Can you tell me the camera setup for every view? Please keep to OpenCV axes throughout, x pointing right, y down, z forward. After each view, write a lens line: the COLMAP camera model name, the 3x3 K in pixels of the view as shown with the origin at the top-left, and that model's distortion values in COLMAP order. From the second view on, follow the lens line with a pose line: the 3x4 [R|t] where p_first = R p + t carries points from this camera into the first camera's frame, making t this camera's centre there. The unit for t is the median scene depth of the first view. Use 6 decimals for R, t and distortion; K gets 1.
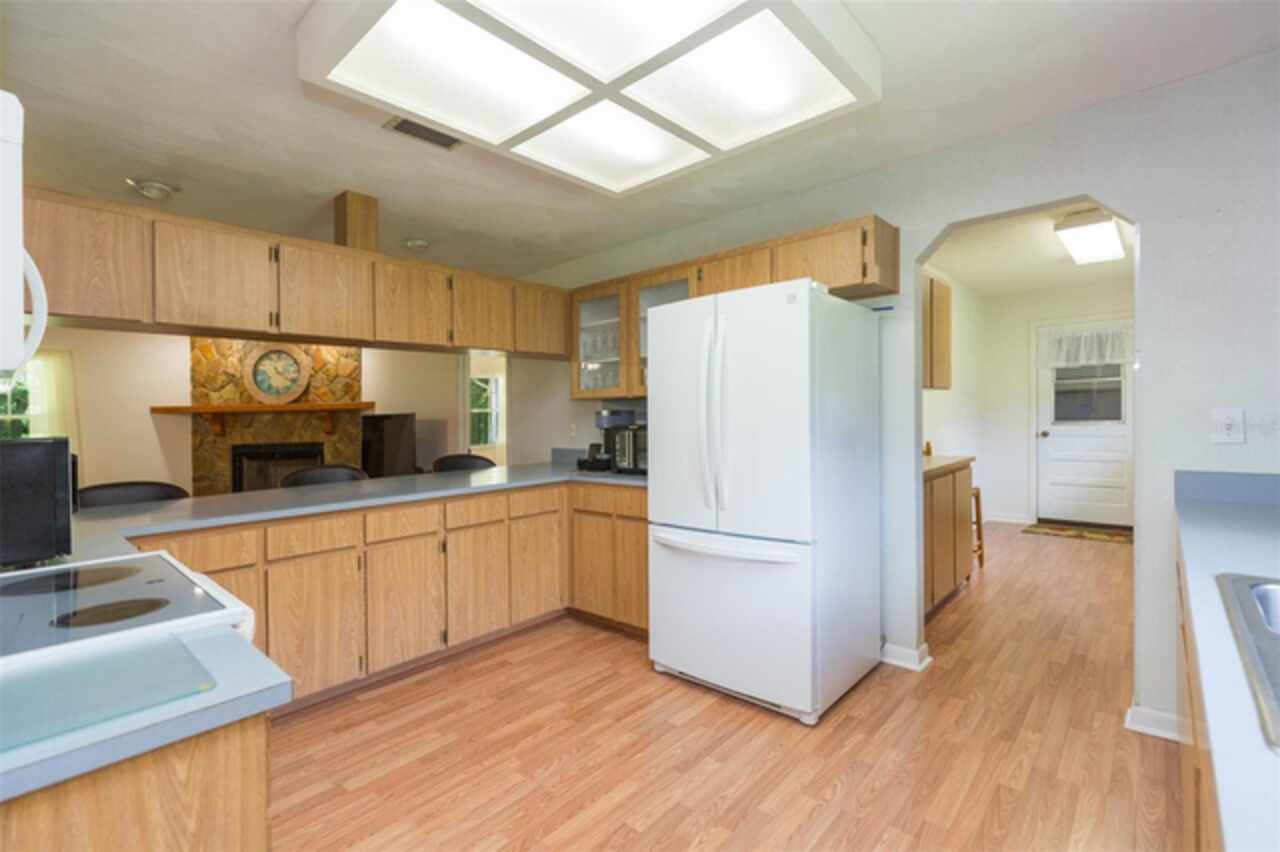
lens RADIAL K [[575.7, 0, 640.3], [0, 575.7, 420.6], [0, 0, 1]] dist [0.002488, -0.000064]
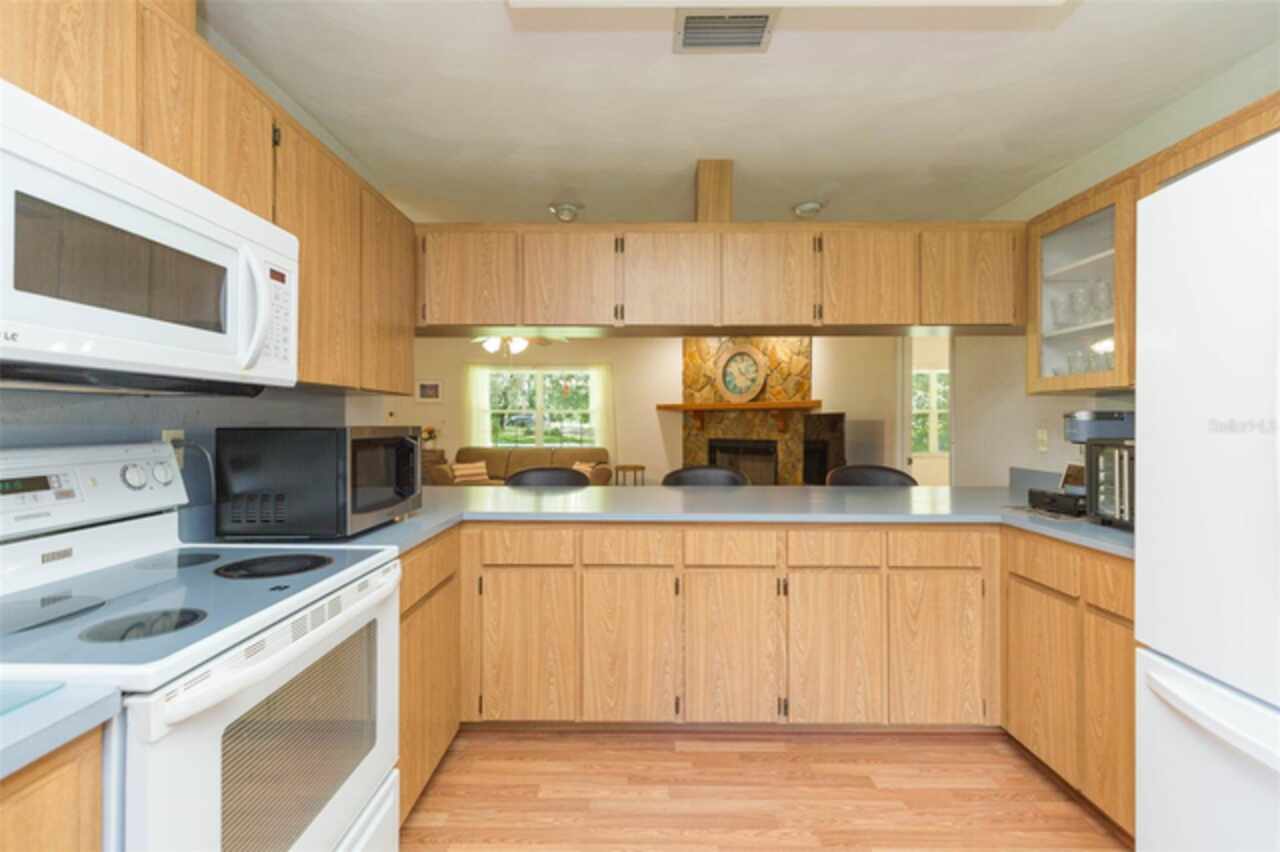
lens RADIAL K [[571.3, 0, 637.4], [0, 571.3, 409.6], [0, 0, 1]] dist [0.008007, -0.000065]
pose [[0.663461, 0.009824, -0.748147, 0.071499], [-0.024462, 0.999664, -0.008567, -0.003410], [0.747811, 0.023985, 0.663478, 0.273367]]
